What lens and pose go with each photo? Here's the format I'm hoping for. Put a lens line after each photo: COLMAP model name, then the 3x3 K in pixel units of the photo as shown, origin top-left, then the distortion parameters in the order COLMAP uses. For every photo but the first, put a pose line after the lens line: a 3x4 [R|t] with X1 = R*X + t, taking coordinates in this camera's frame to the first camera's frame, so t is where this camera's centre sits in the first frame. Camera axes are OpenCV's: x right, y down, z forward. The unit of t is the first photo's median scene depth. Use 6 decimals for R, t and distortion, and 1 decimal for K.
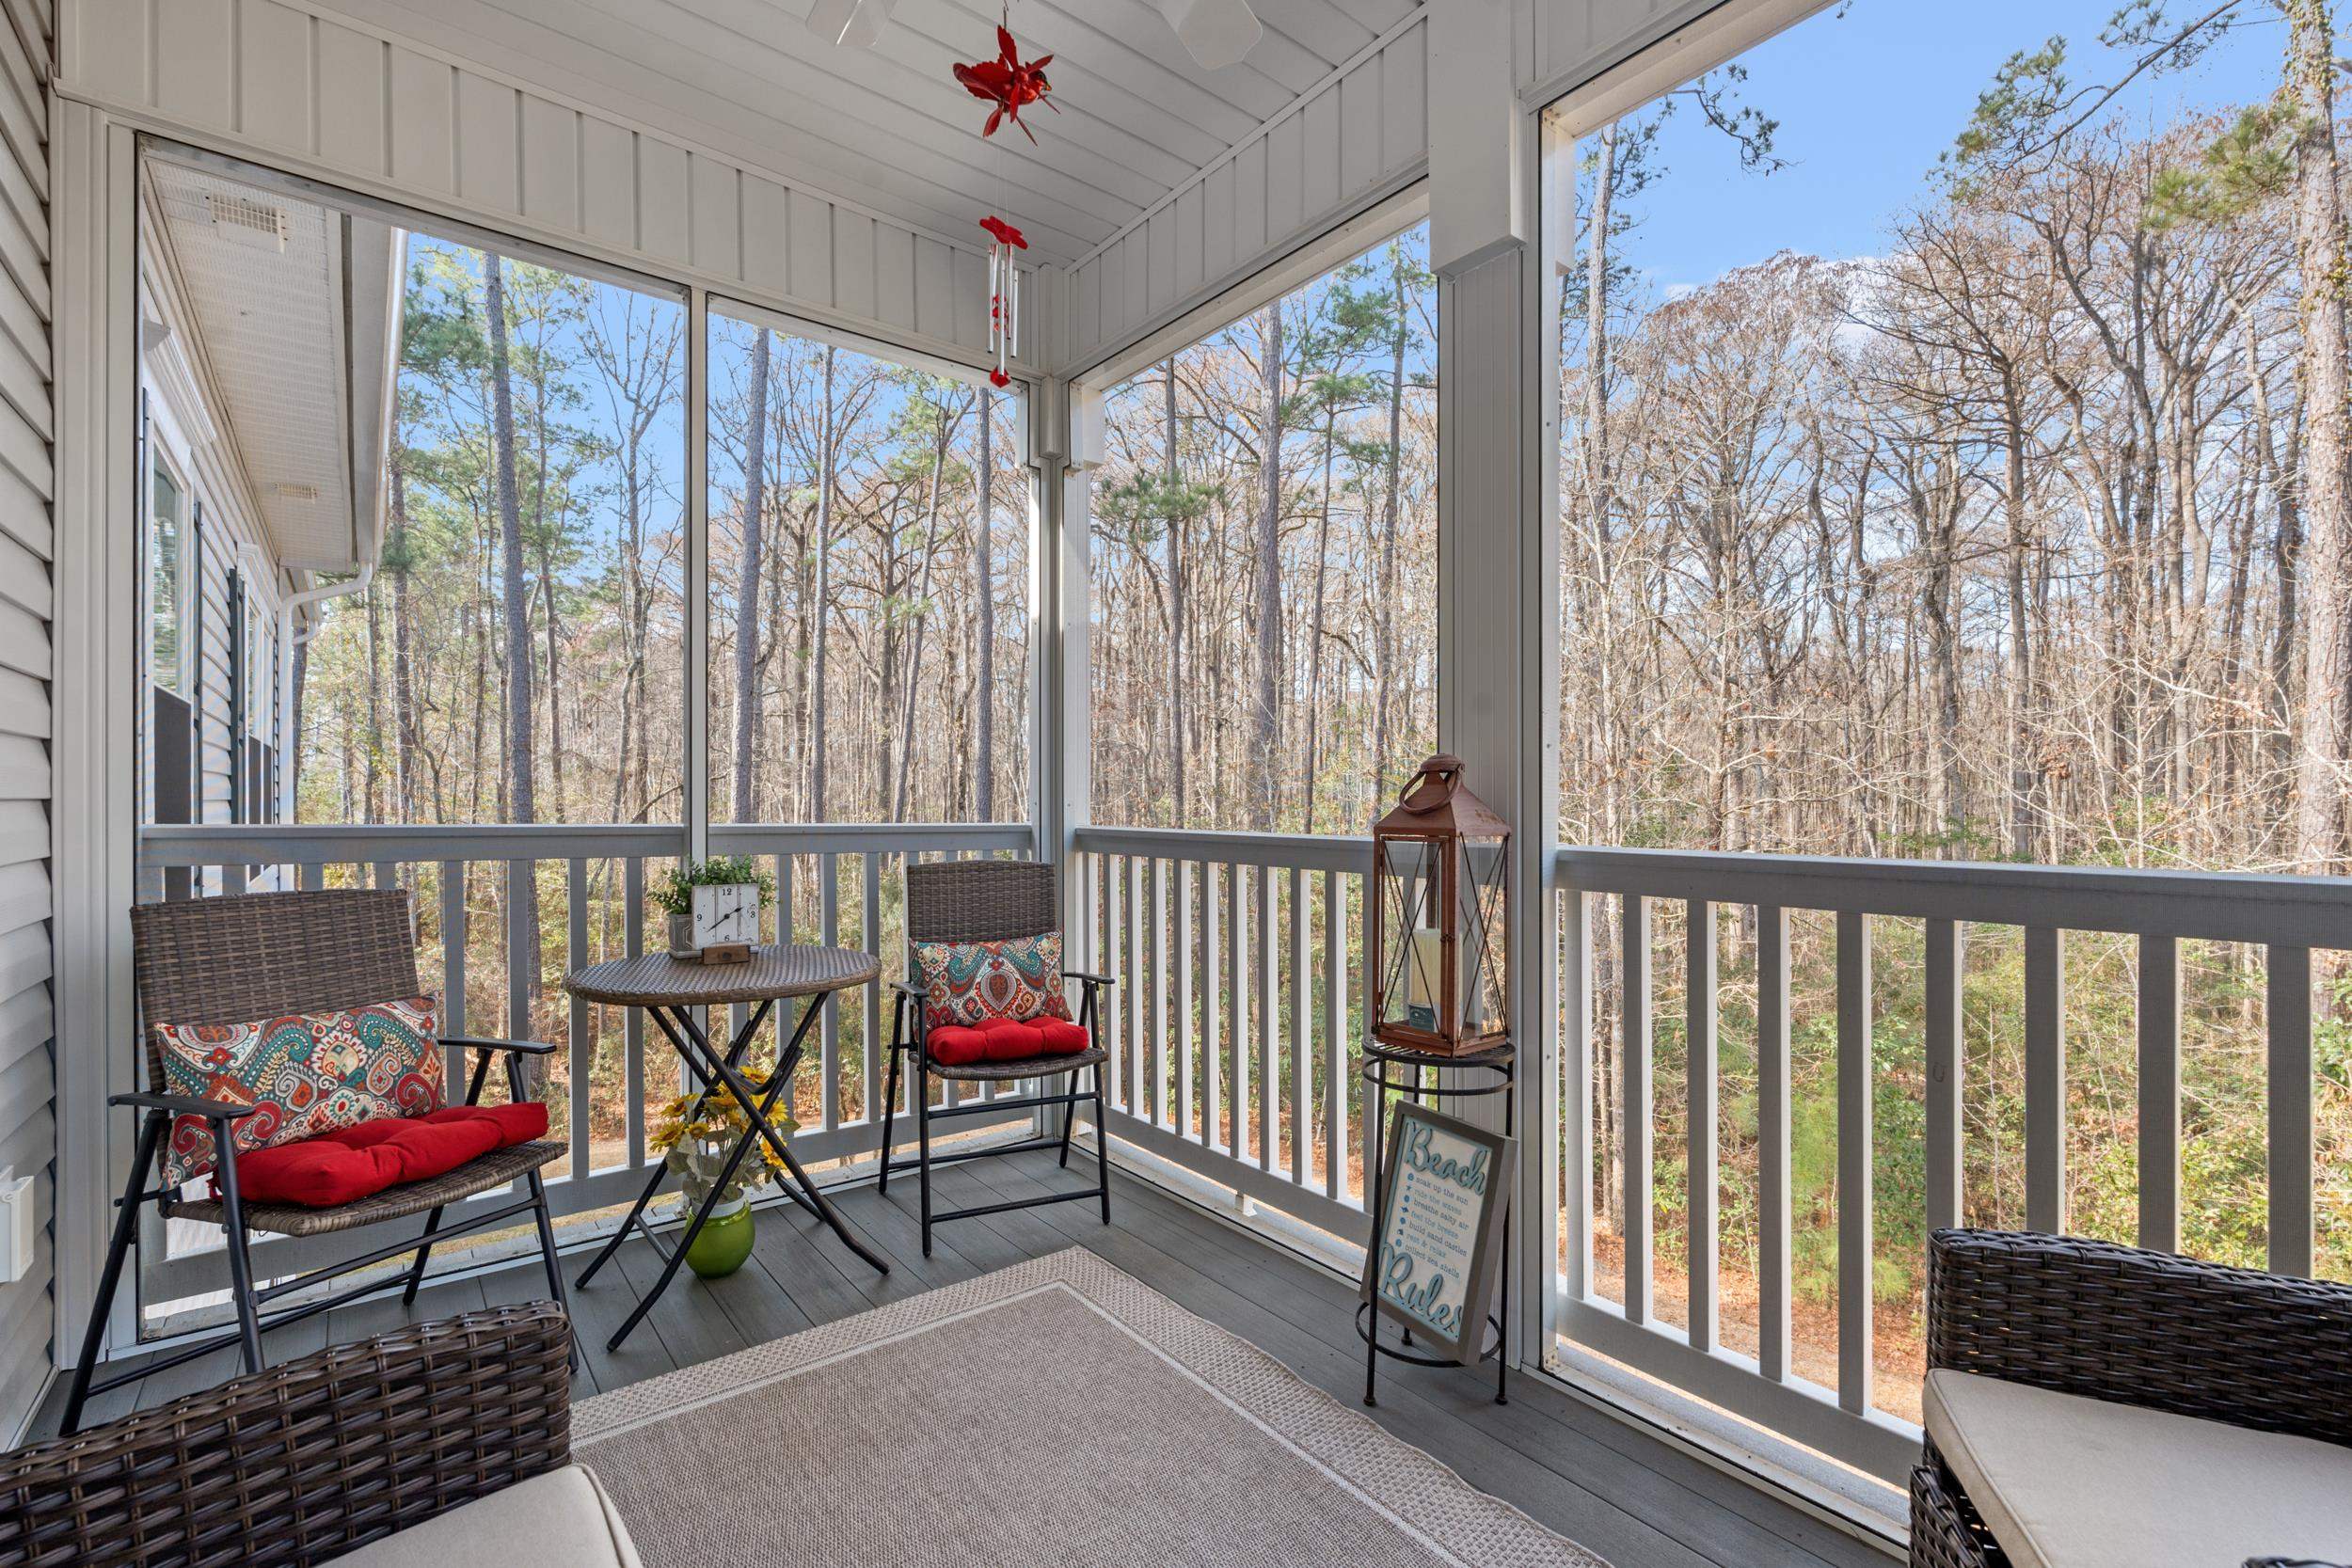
lens RADIAL K [[1034.9, 0, 1189.9], [0, 1034.9, 794.3], [0, 0, 1]] dist [-0.004077, 0.000594]
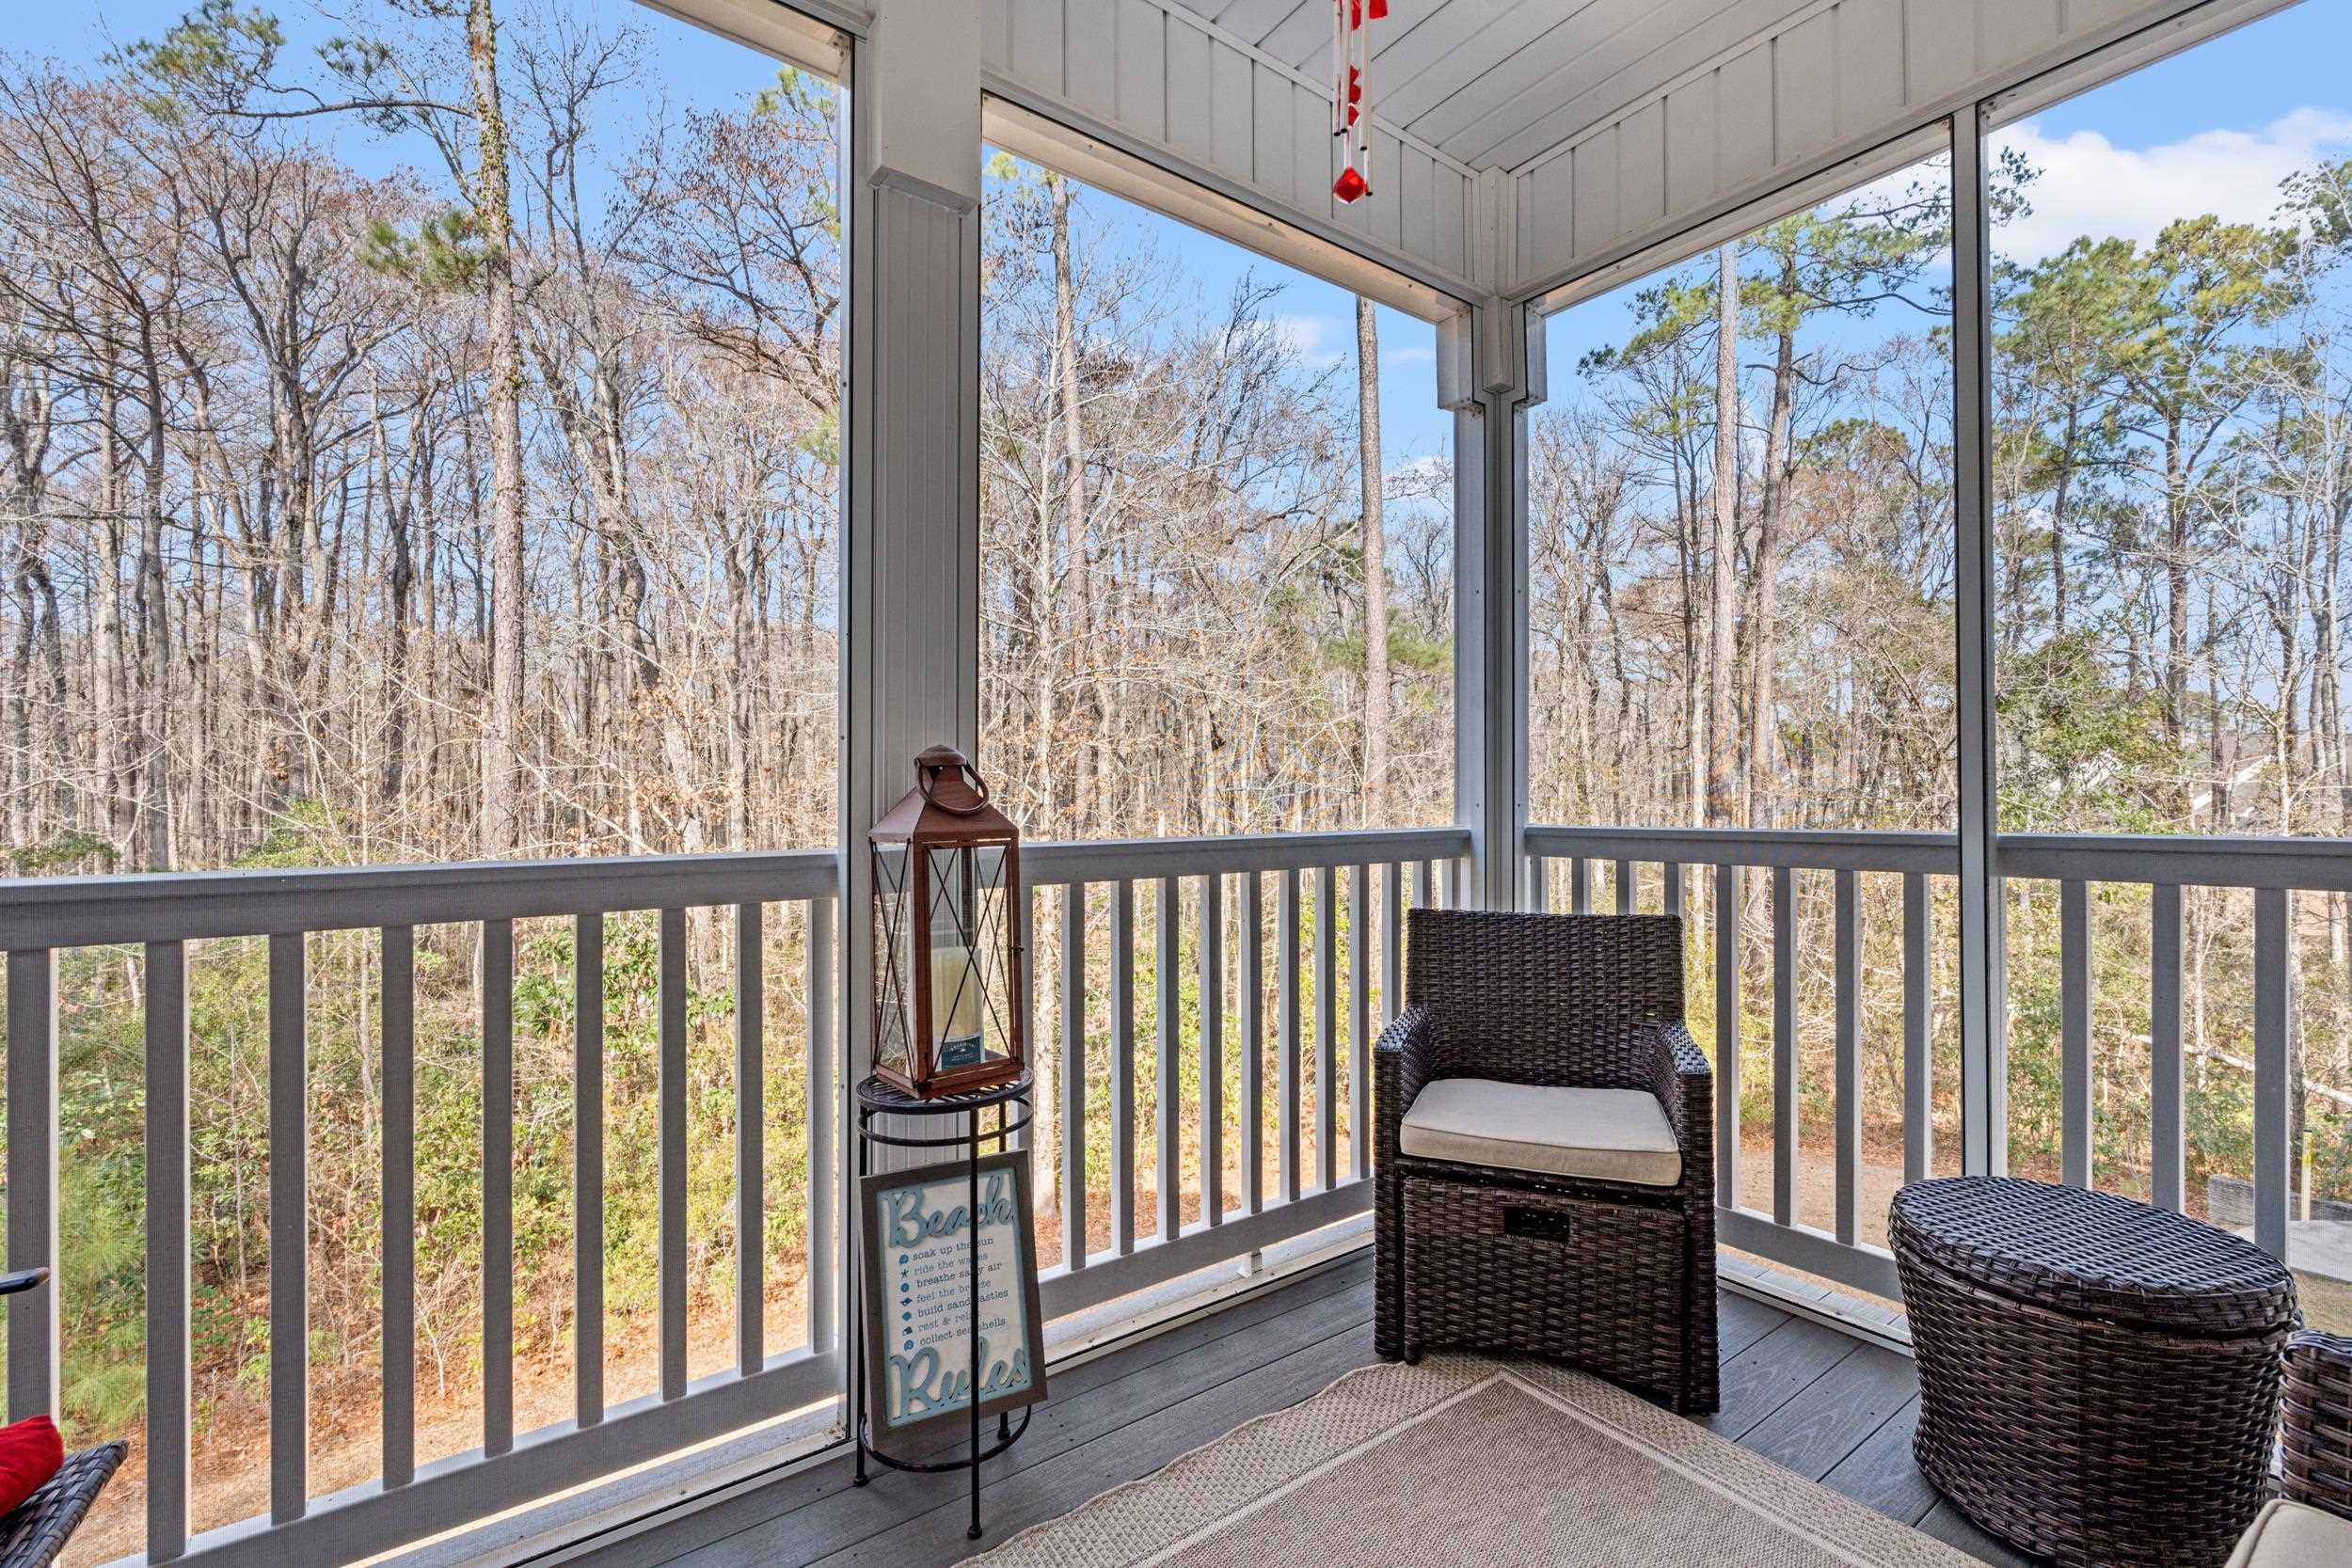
lens RADIAL K [[1034.9, 0, 1186.1], [0, 1034.9, 781.8], [0, 0, 1]] dist [-0.004077, 0.000594]
pose [[0.052424, 0.007917, 0.998594, -0.588833], [0.005057, 0.999954, -0.008193, -0.001206], [-0.998612, 0.005480, 0.052382, 0.721629]]
